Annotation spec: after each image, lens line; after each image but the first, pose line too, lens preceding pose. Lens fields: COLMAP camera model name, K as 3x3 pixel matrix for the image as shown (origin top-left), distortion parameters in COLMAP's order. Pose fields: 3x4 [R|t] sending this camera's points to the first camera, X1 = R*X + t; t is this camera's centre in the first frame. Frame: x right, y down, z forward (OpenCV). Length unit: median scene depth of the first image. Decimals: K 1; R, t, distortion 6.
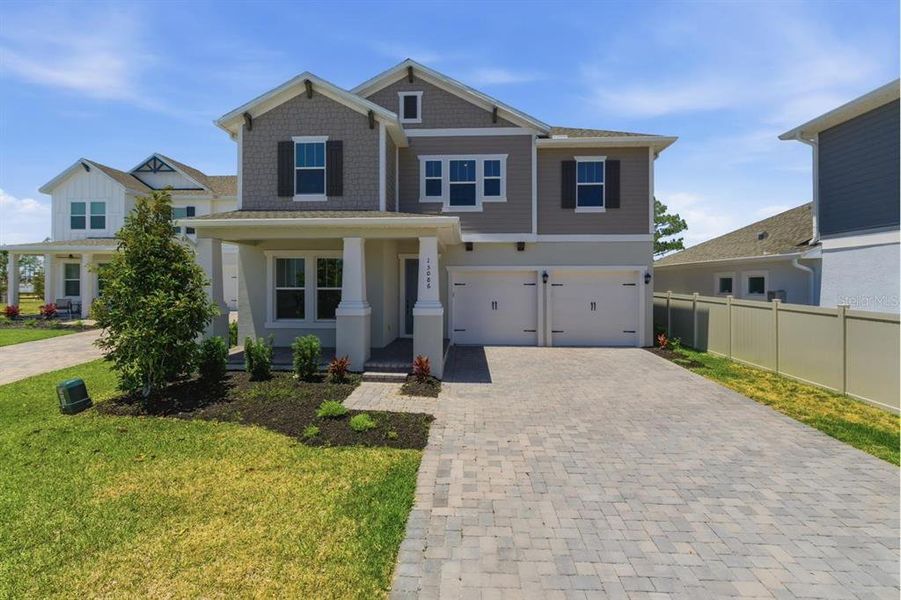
lens RADIAL K [[438.8, 0, 449.1], [0, 438.8, 275.2], [0, 0, 1]] dist [-0.001631, -0.000631]
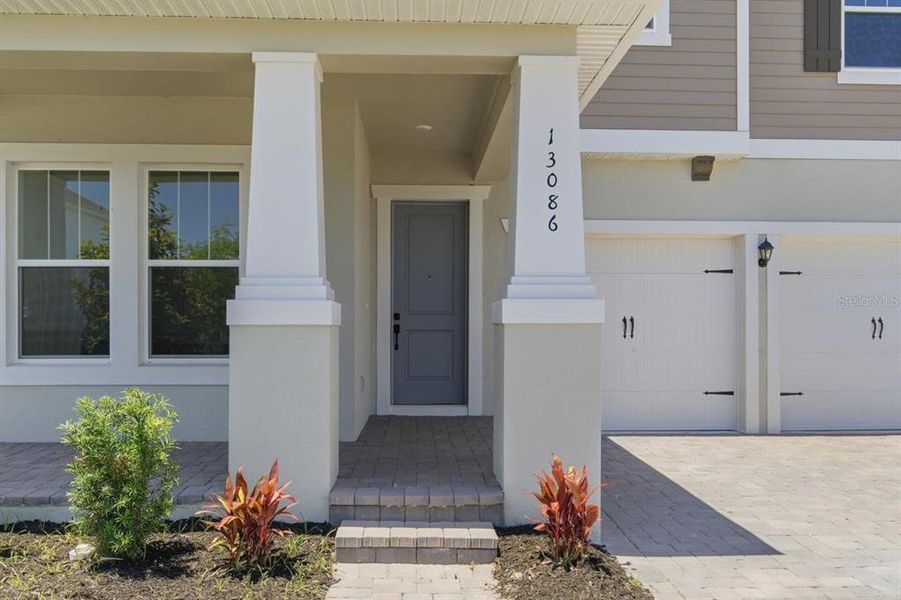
lens RADIAL K [[798.4, 0, 449.4], [0, 798.4, 314.9], [0, 0, 1]] dist [-0.009260, -0.004835]
pose [[0.995586, 0.000275, 0.093853, -0.134238], [-0.000138, 0.999999, -0.001464, 0.070111], [-0.093853, 0.001445, 0.995585, 0.389693]]
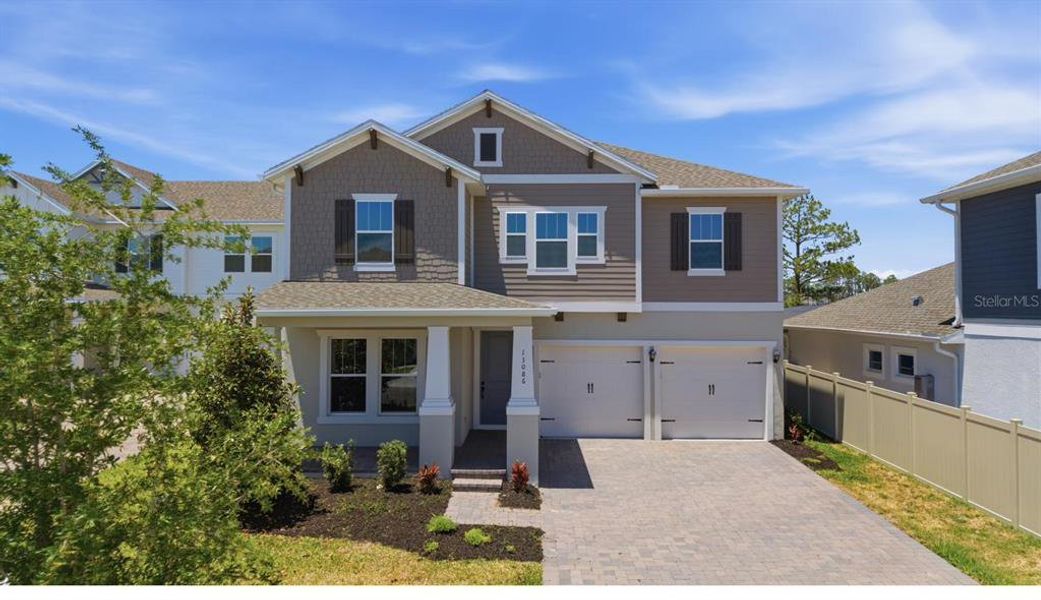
lens RADIAL K [[718.4, 0, 524.1], [0, 718.4, 271.5], [0, 0, 1]] dist [0.050470, -0.070127]
pose [[0.999172, 0.001215, 0.040671, -0.085793], [-0.000074, 0.999606, -0.028055, -0.128951], [-0.040689, 0.028028, 0.998779, -0.385322]]
